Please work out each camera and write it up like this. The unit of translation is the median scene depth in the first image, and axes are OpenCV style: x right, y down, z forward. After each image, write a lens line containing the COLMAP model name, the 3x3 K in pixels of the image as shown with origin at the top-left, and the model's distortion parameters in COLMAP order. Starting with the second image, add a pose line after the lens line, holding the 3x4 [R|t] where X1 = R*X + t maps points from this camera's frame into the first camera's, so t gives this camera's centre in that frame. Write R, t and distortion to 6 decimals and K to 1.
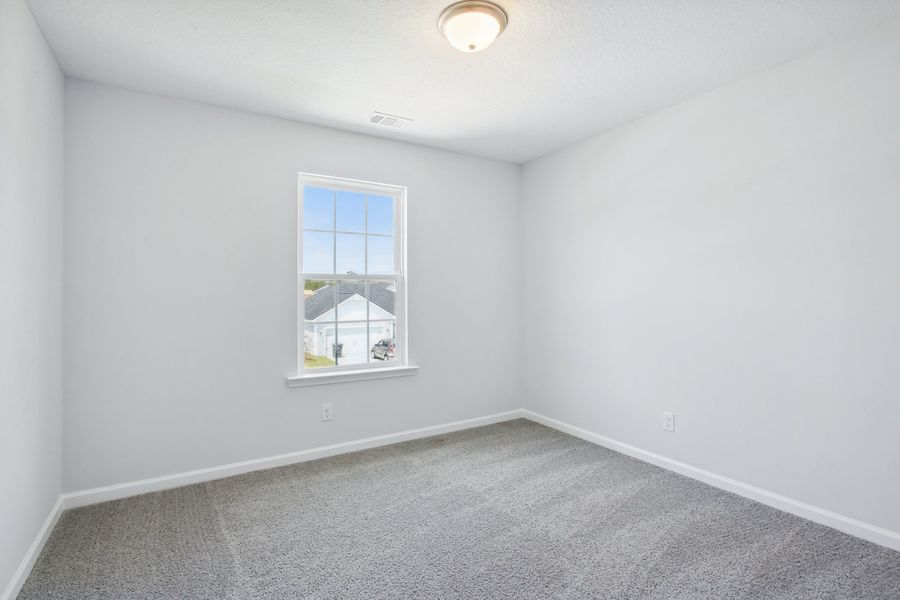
lens RADIAL K [[431.9, 0, 450.0], [0, 431.9, 300.0], [0, 0, 1]] dist [-0.003889, -0.000445]
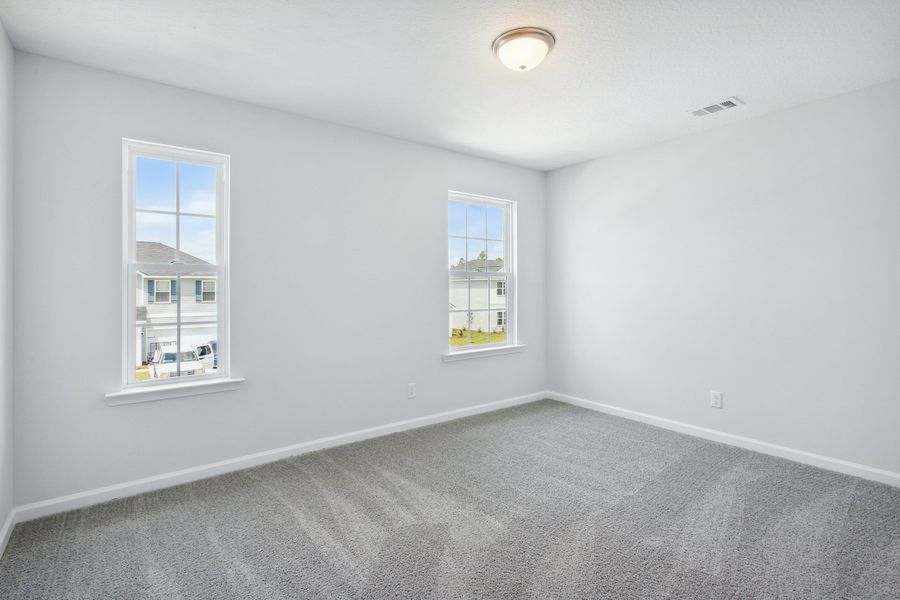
lens RADIAL K [[434.7, 0, 450.0], [0, 434.7, 300.0], [0, 0, 1]] dist [0.038948, 0.000018]
pose [[0.997422, -0.006354, 0.071483, -0.224399], [0.005301, 0.999875, 0.014910, 0.001585], [-0.071569, -0.014492, 0.997330, -0.138673]]
